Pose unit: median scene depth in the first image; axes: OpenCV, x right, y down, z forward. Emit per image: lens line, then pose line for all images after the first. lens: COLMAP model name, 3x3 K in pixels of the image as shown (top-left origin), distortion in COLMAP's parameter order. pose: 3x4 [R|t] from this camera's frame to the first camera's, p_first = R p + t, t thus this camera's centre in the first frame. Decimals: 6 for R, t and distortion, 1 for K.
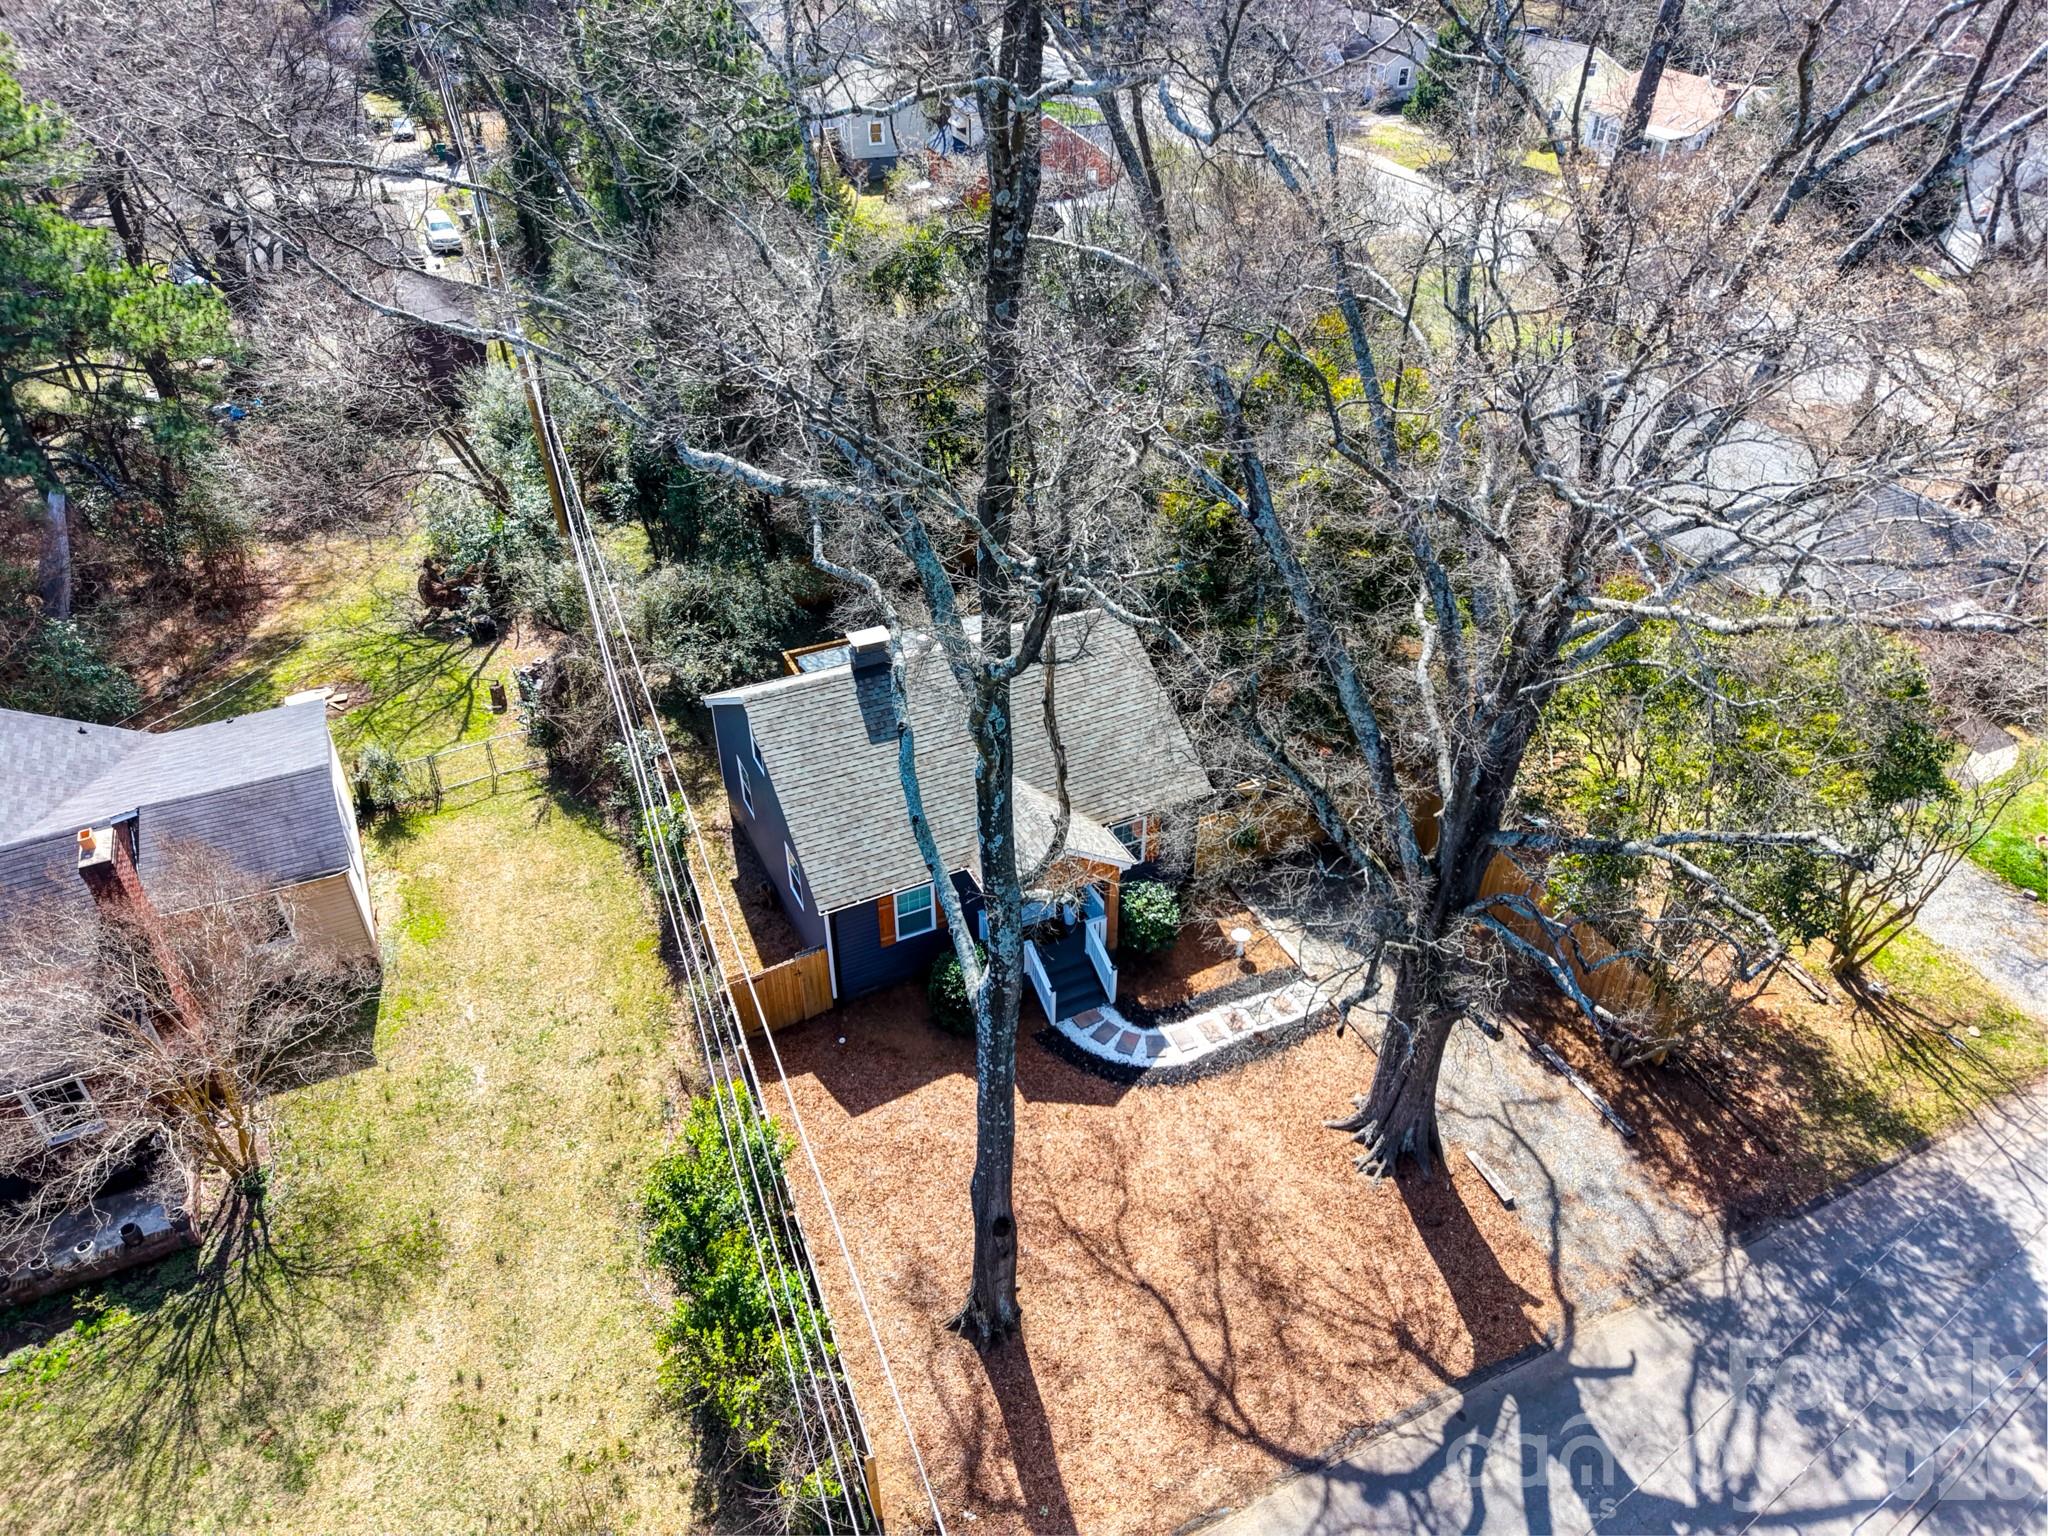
lens RADIAL K [[1406.1, 0, 1027.7], [0, 1406.1, 765.1], [0, 0, 1]] dist [-0.004575, 0.002027]
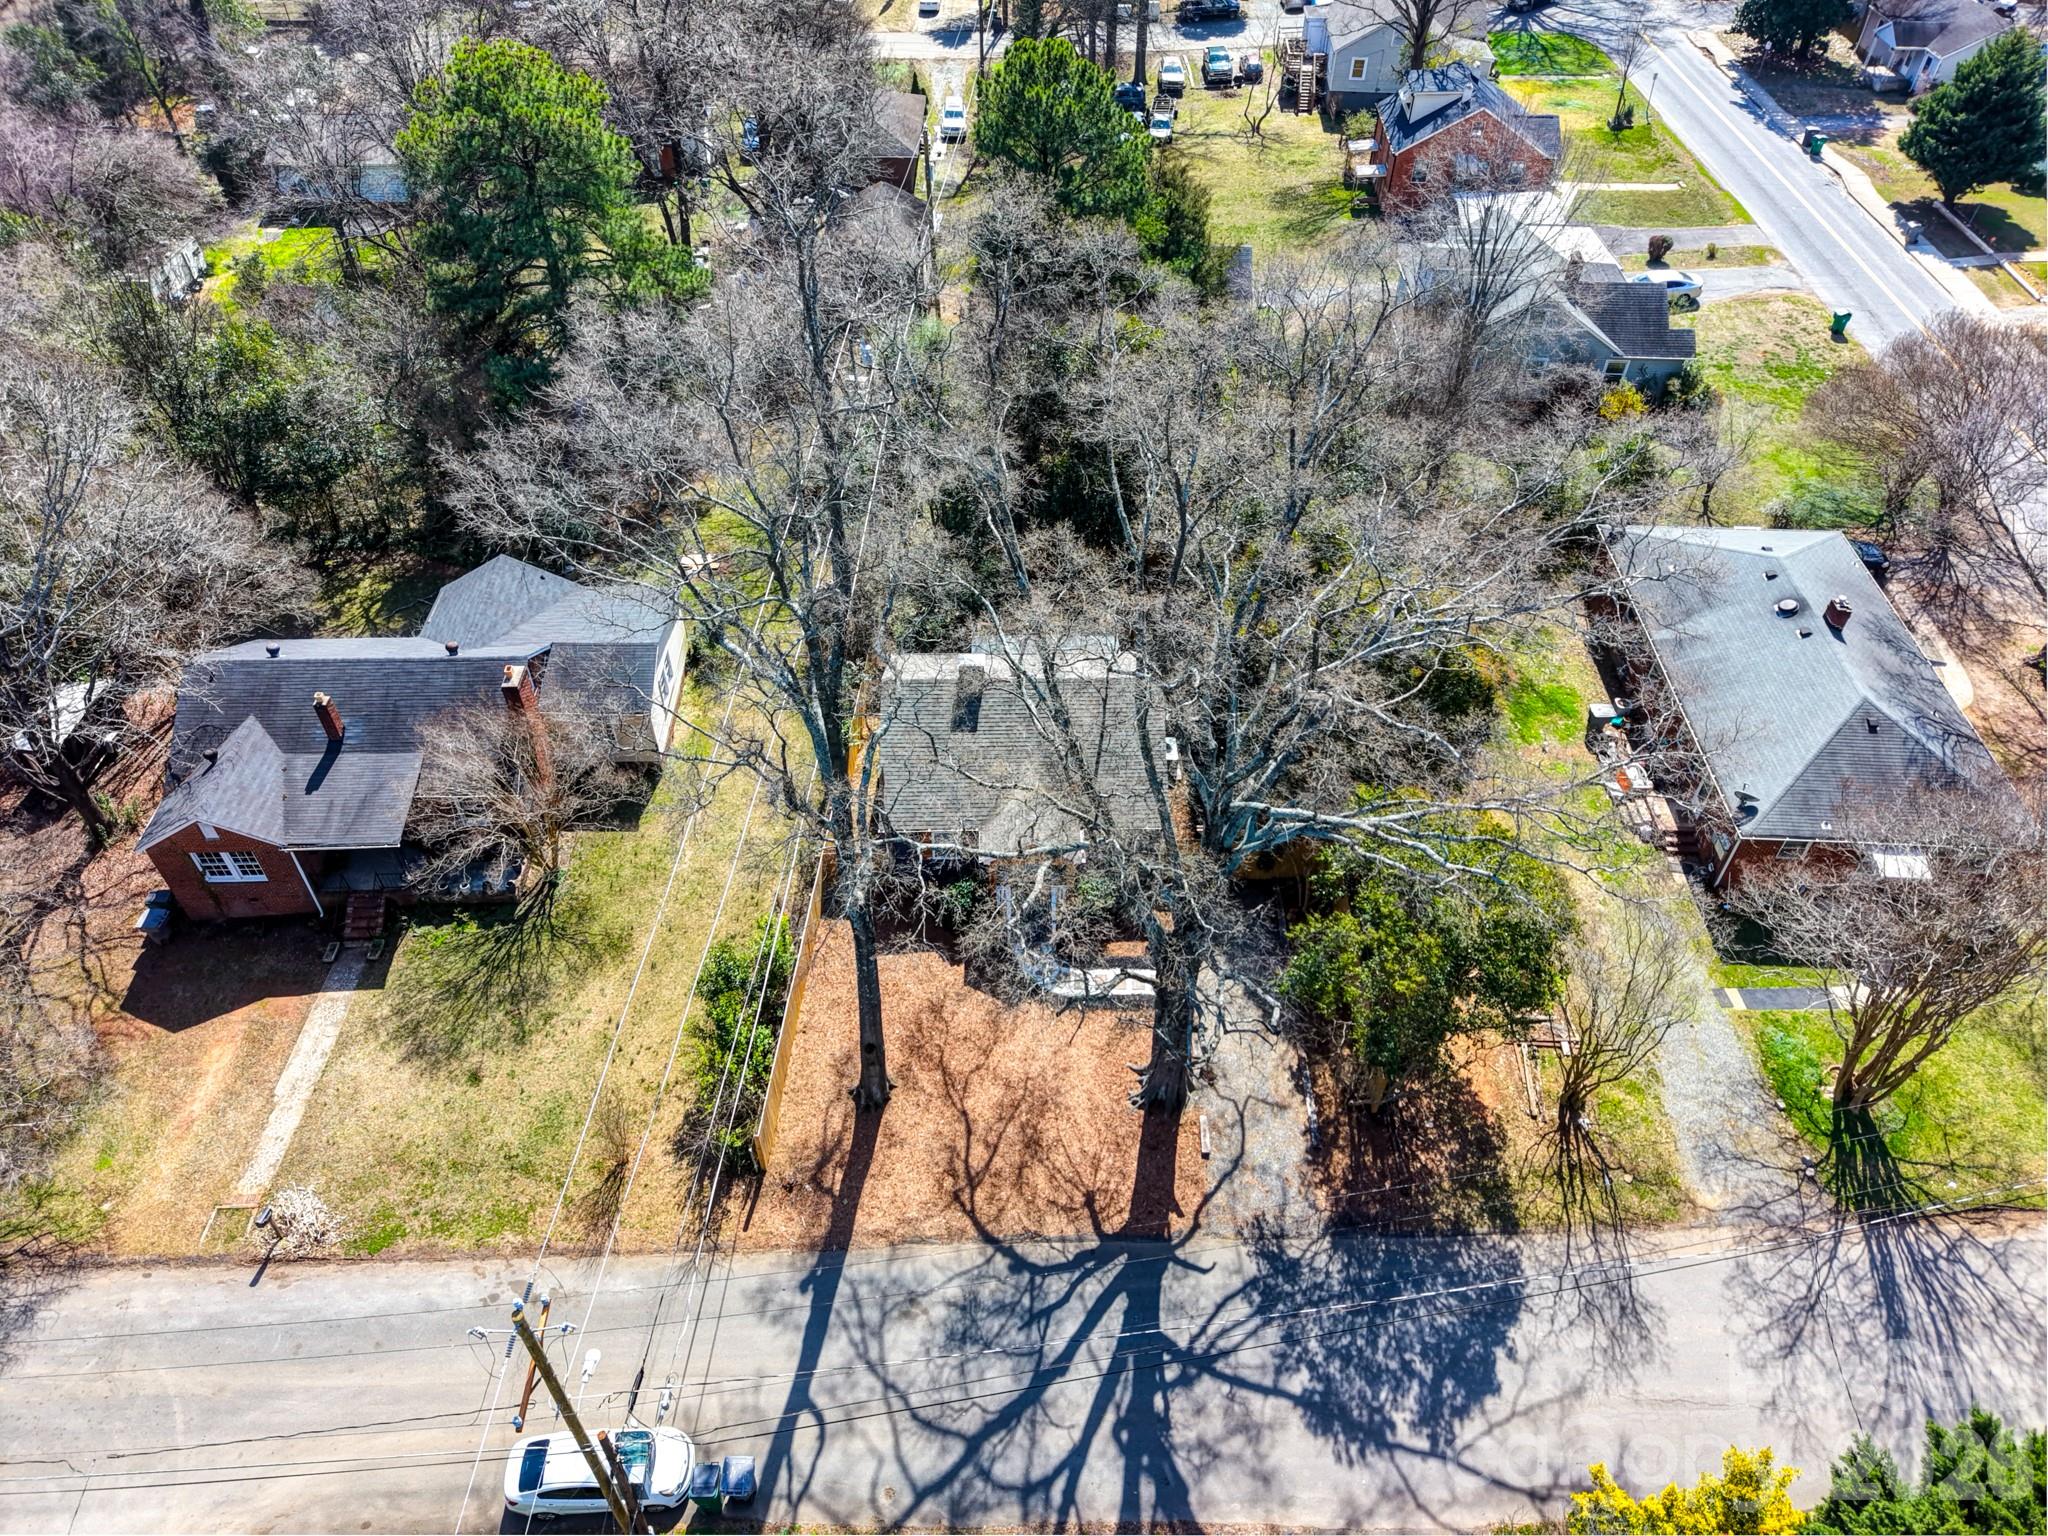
lens RADIAL K [[1406.1, 0, 1020.3], [0, 1406.1, 769.4], [0, 0, 1]] dist [-0.004575, 0.002027]
pose [[0.906352, 0.295957, -0.301554, 0.527801], [-0.247252, 0.950247, 0.189467, -0.348878], [0.342625, -0.097164, 0.934434, -0.491440]]
